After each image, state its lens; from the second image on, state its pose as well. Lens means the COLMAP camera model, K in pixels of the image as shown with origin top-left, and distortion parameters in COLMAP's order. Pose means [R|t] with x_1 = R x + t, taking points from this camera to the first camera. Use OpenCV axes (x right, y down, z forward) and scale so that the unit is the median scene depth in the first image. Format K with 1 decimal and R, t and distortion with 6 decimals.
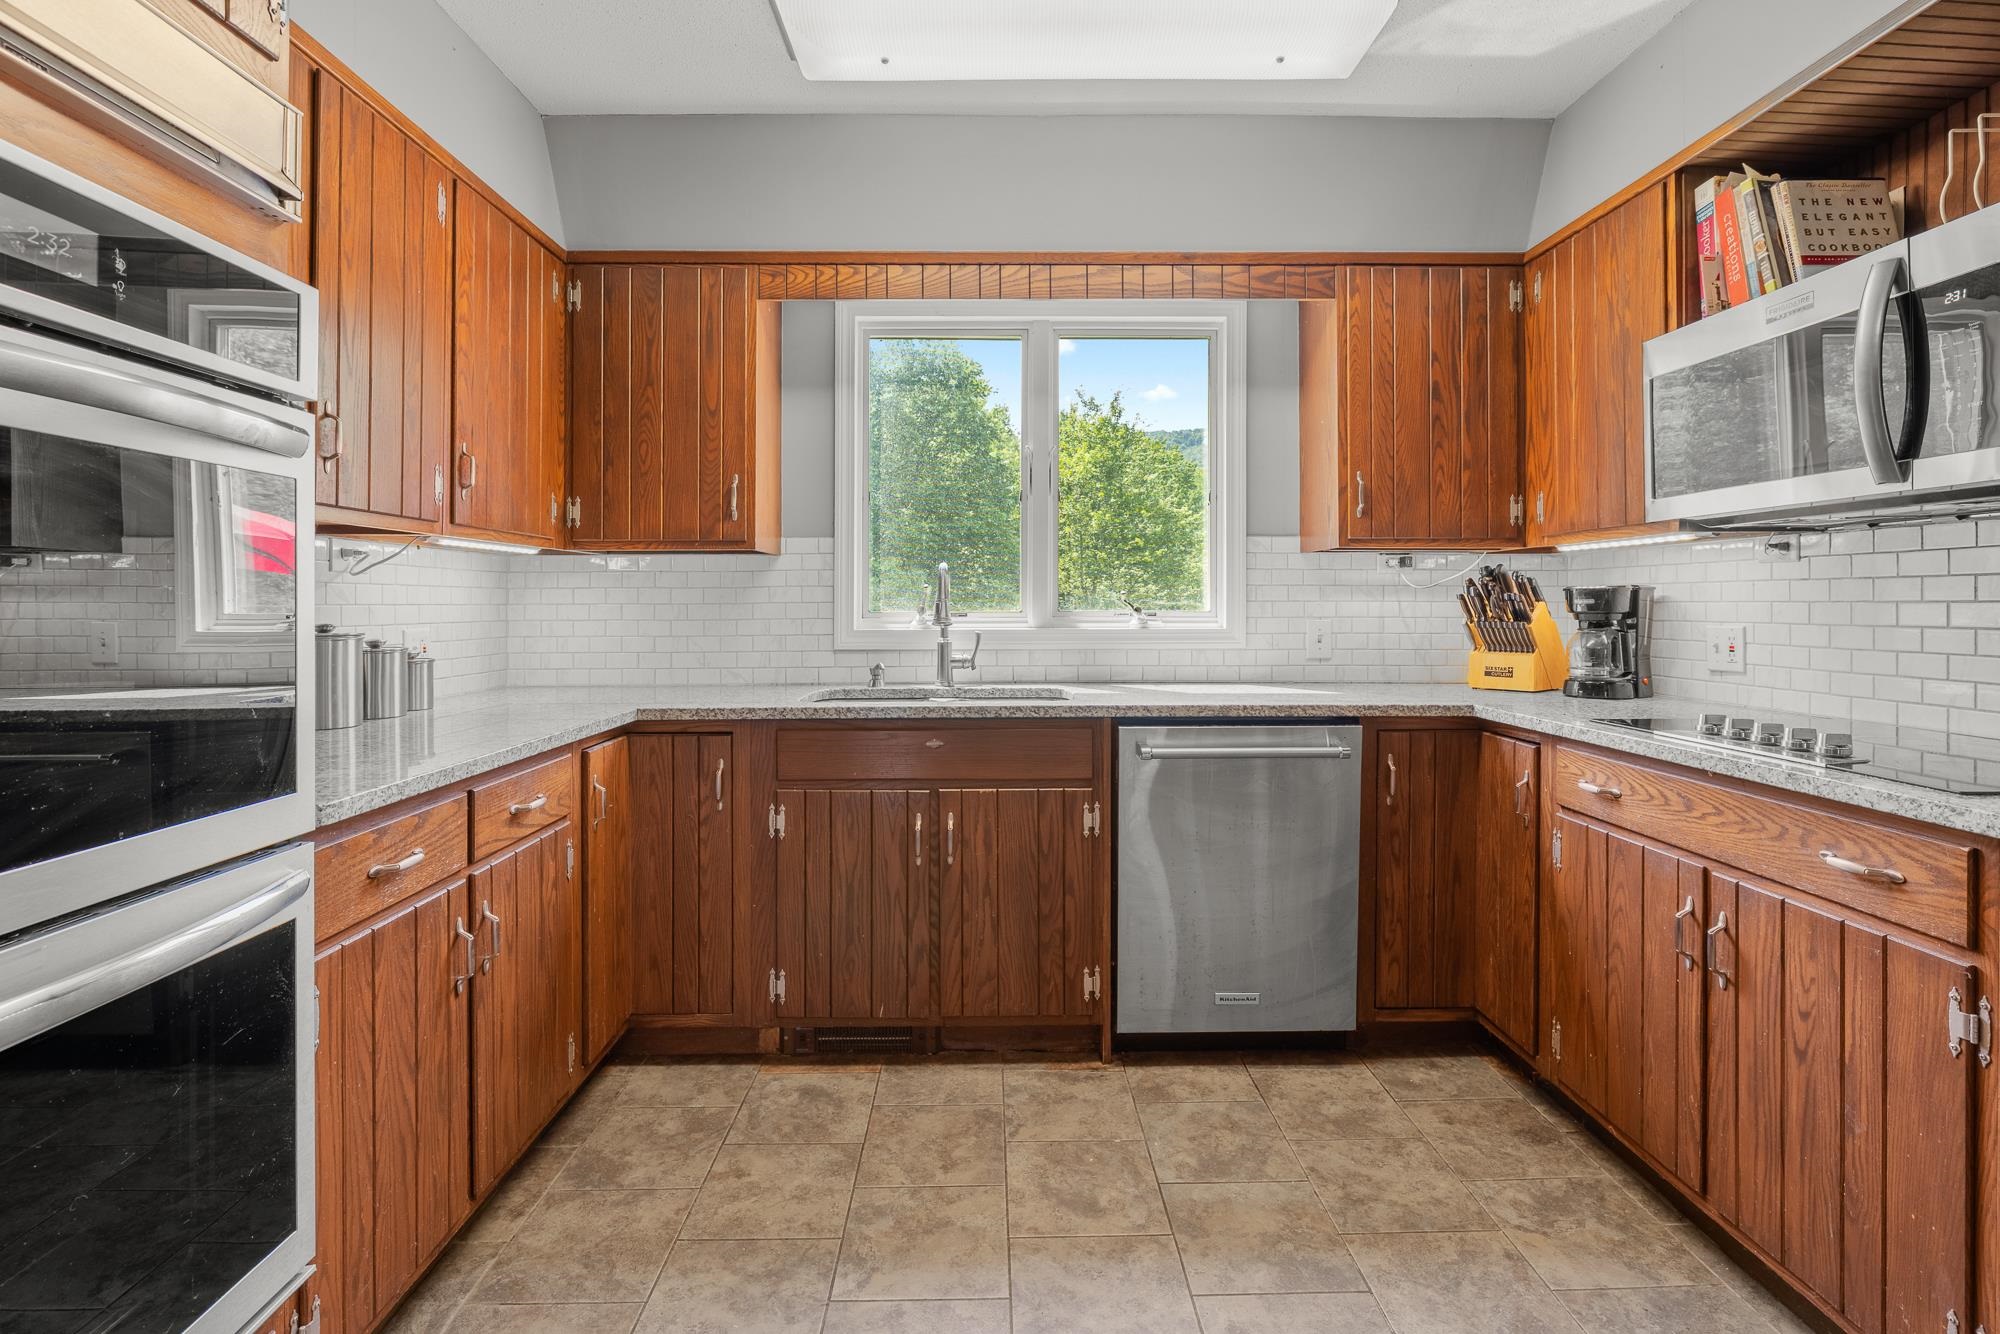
lens RADIAL K [[933.8, 0, 992.5], [0, 933.8, 596.8], [0, 0, 1]] dist [-0.013827, 0.000447]
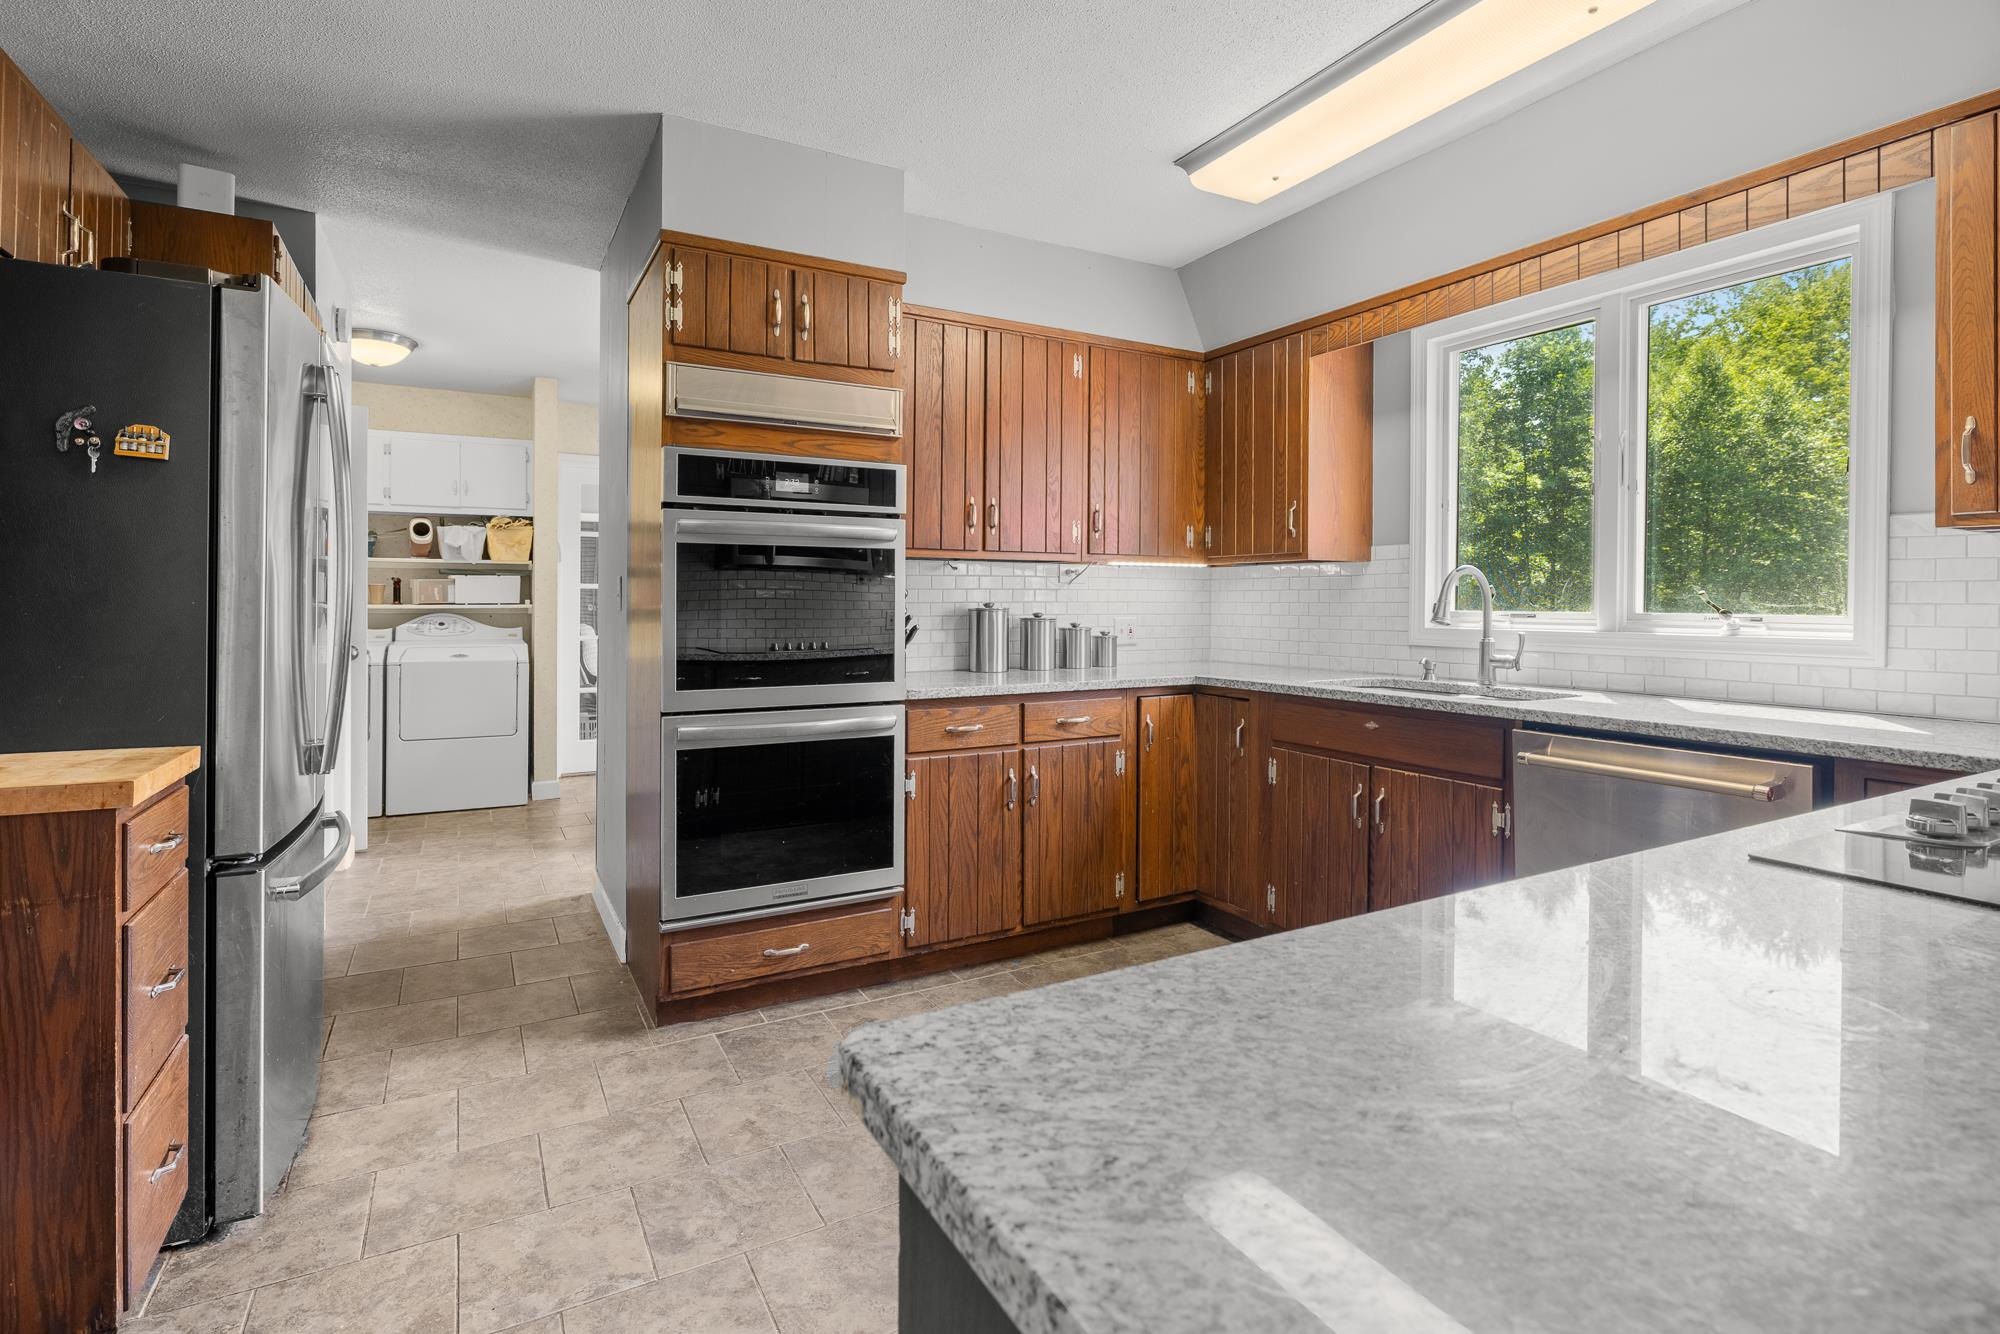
lens RADIAL K [[933.8, 0, 992.5], [0, 933.8, 596.8], [0, 0, 1]] dist [-0.013827, 0.000447]
pose [[0.480532, 0.000018, -0.876977, 0.718855], [0.002736, 0.999995, 0.001519, -0.004620], [0.876973, -0.003129, 0.480529, 0.039030]]
